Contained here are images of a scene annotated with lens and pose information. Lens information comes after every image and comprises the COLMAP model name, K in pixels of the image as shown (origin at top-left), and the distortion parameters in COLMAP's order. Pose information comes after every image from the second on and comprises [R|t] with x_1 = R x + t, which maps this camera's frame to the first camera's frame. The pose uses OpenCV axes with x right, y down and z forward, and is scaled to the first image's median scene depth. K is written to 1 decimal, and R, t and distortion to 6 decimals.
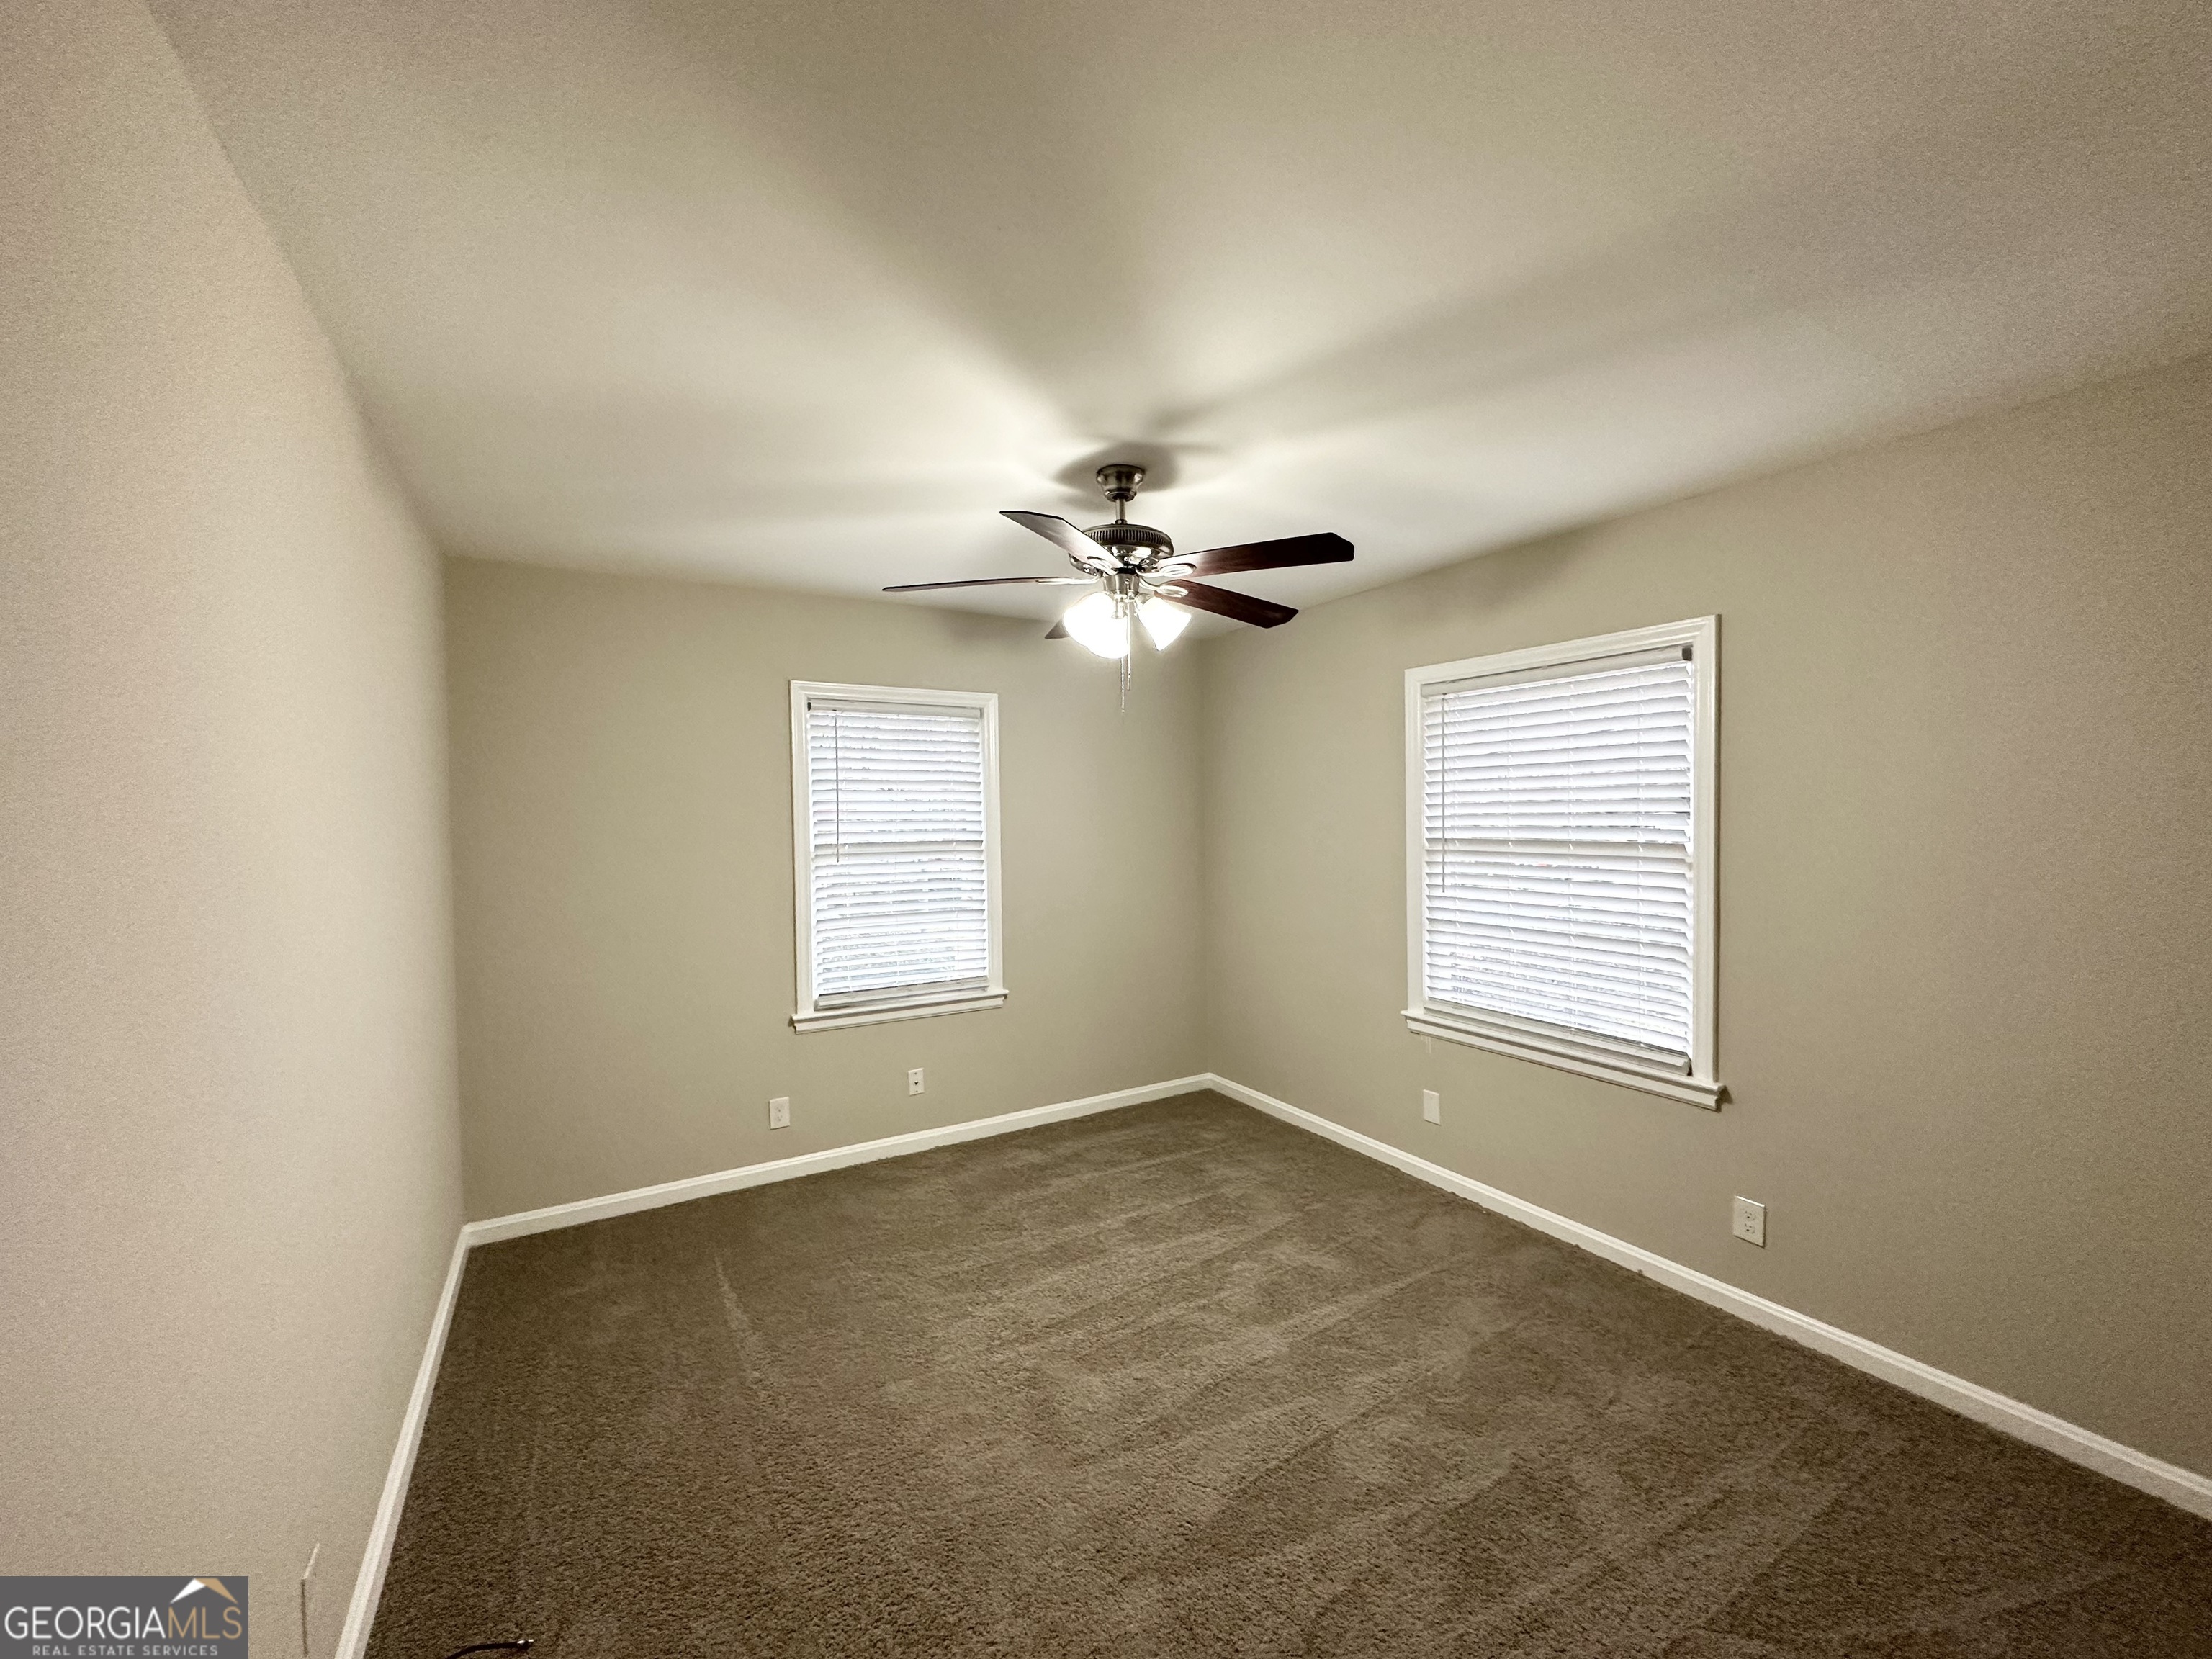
lens RADIAL K [[877.6, 0, 1108.0], [0, 877.6, 828.7], [0, 0, 1]] dist [-0.002764, -0.000498]
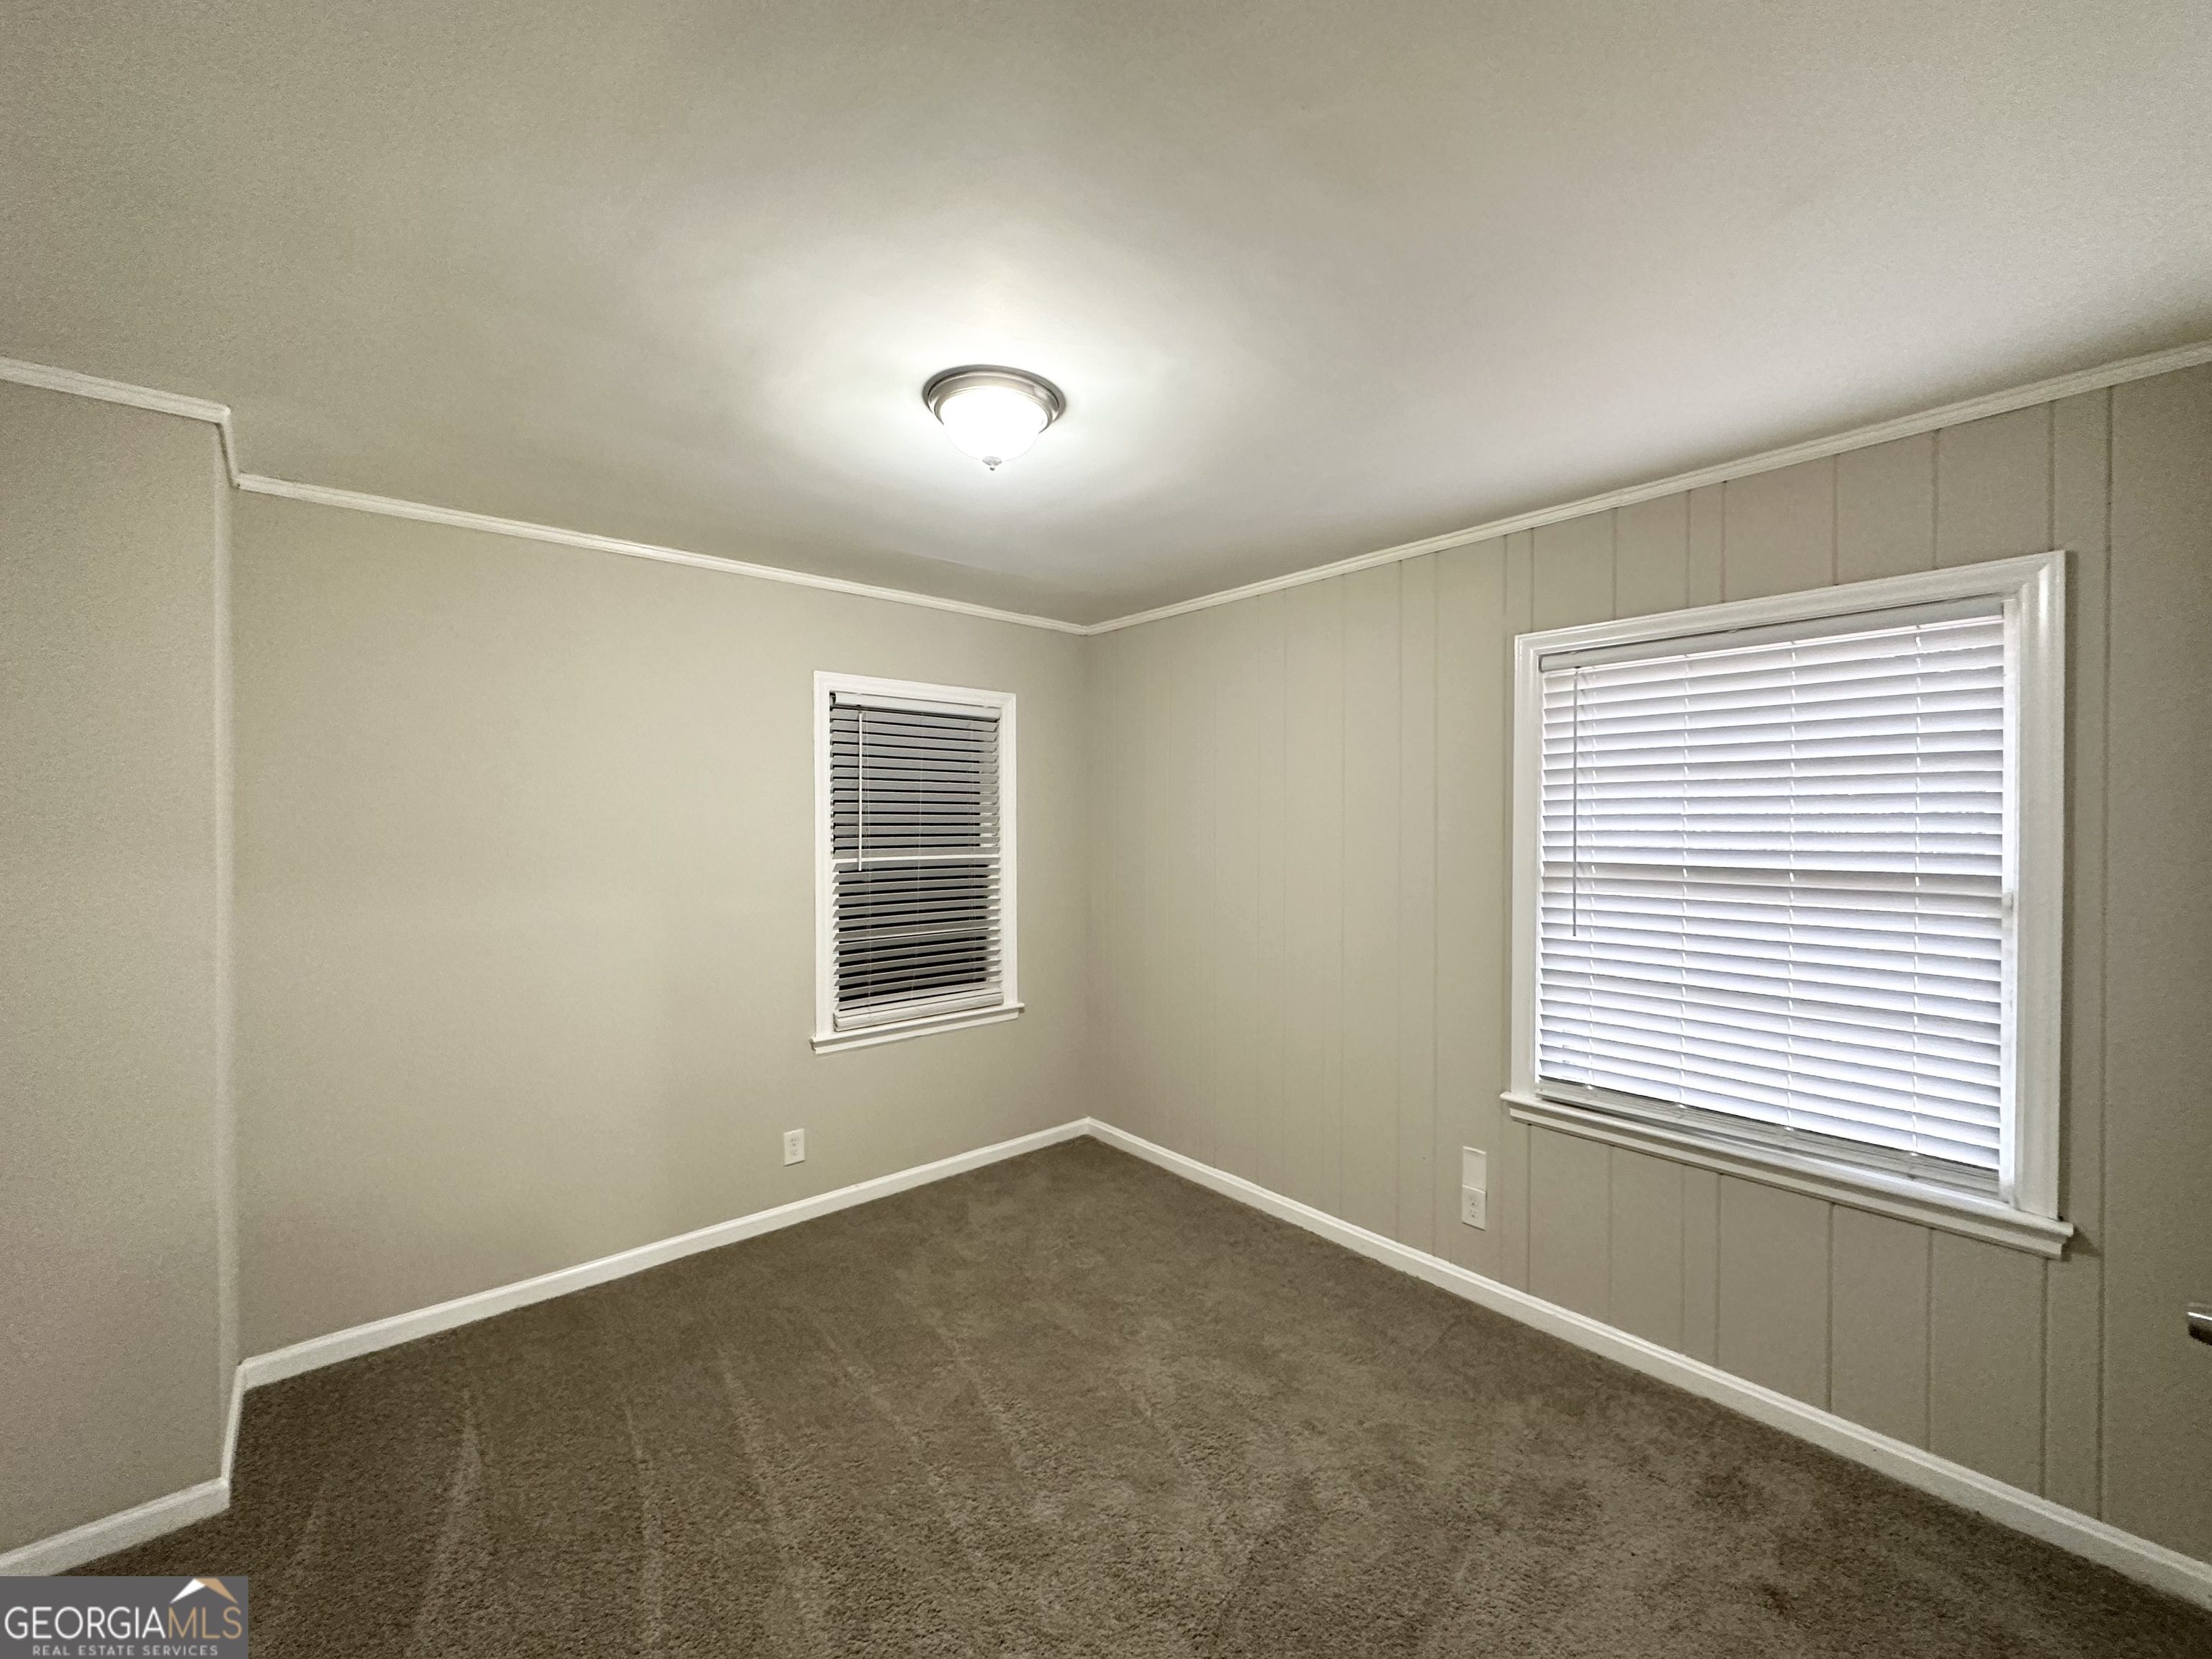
lens RADIAL K [[877.6, 0, 987.9], [0, 877.6, 824.5], [0, 0, 1]] dist [-0.002764, -0.000498]
pose [[0.994846, 0.013790, 0.100454, -0.178898], [-0.012364, 0.999814, -0.014804, -0.003679], [-0.100639, 0.013486, 0.994832, 0.309303]]
